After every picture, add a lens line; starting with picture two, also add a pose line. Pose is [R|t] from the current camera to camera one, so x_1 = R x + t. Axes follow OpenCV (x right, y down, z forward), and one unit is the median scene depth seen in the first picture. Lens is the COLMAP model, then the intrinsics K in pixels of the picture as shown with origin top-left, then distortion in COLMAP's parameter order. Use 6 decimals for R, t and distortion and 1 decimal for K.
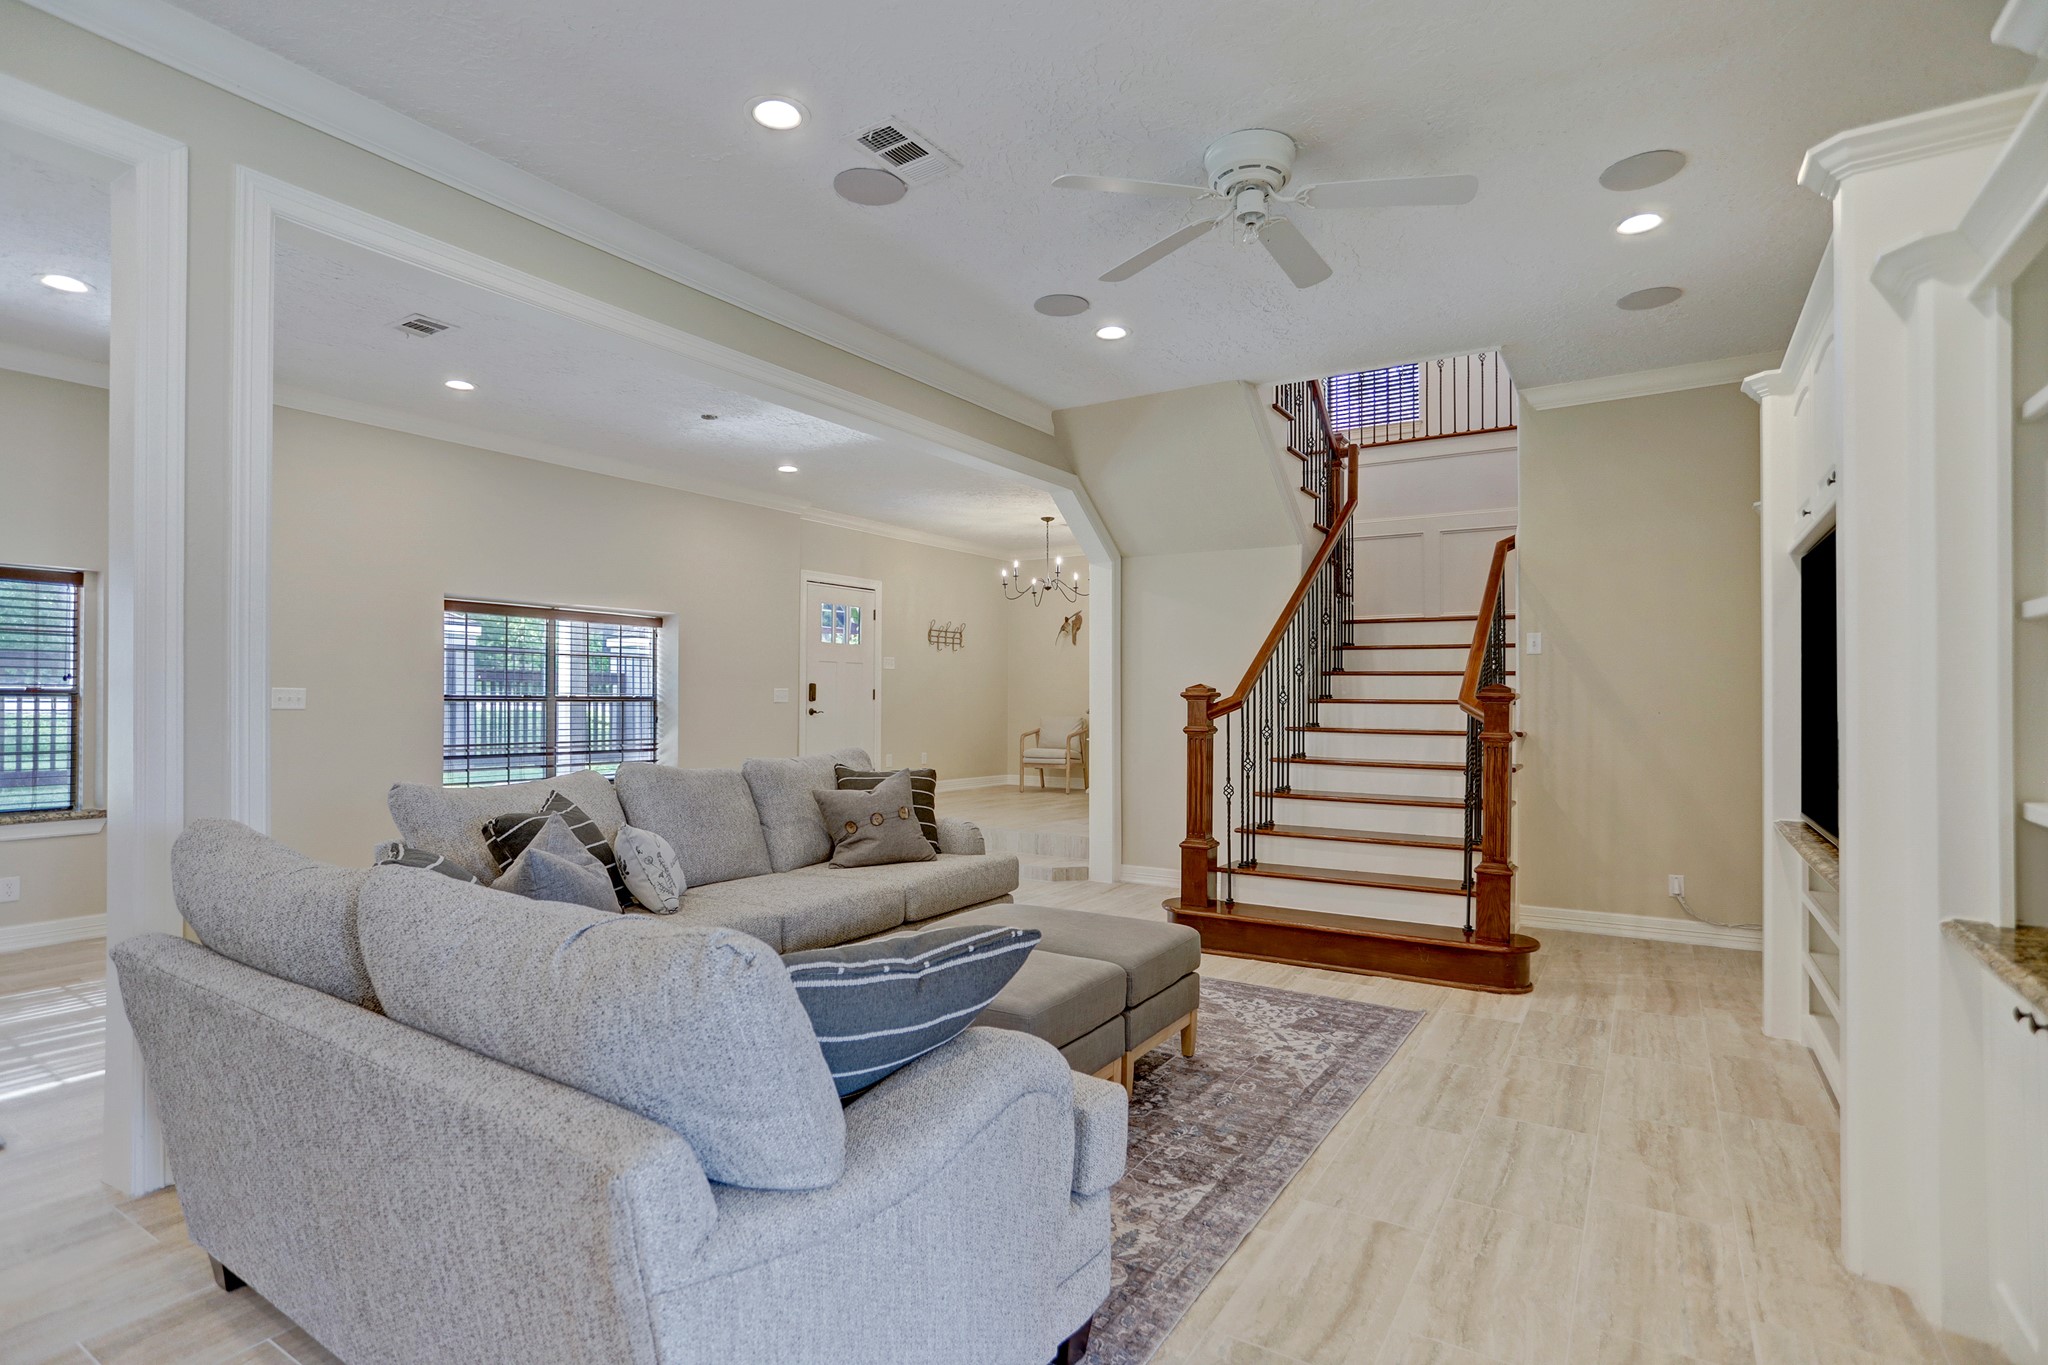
lens RADIAL K [[1001.7, 0, 1042.7], [0, 1001.7, 684.1], [0, 0, 1]] dist [0.016618, 0.001412]
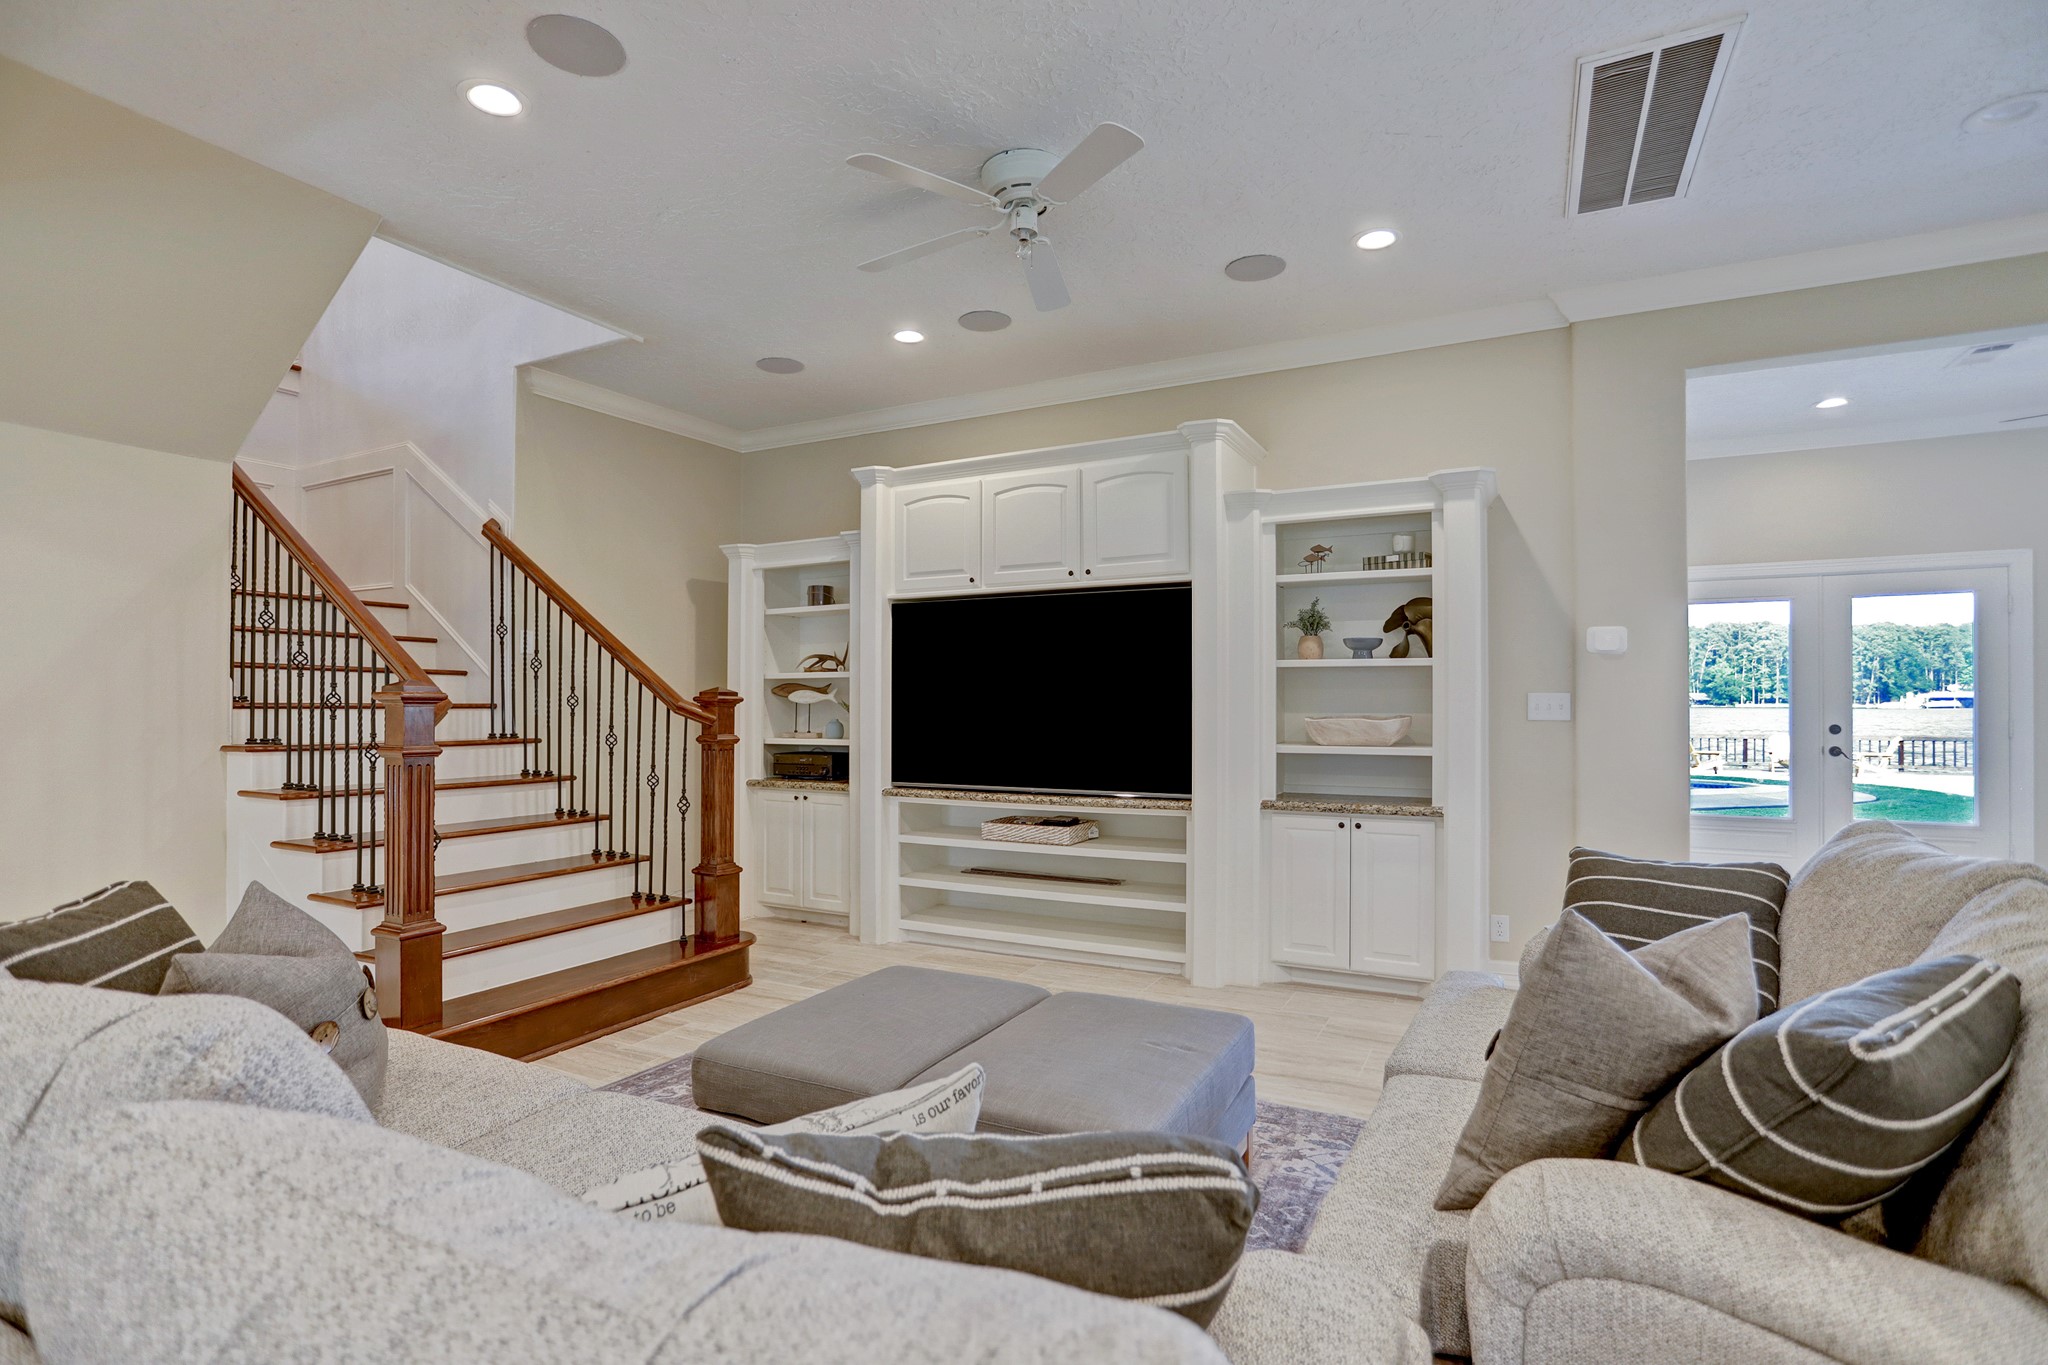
lens RADIAL K [[1001.7, 0, 1035.5], [0, 1001.7, 701.3], [0, 0, 1]] dist [0.016618, 0.001412]
pose [[-0.082420, 0.012068, 0.996525, -0.677108], [-0.019569, 0.999714, -0.013725, 0.026589], [-0.996406, -0.020632, -0.082160, 0.895986]]
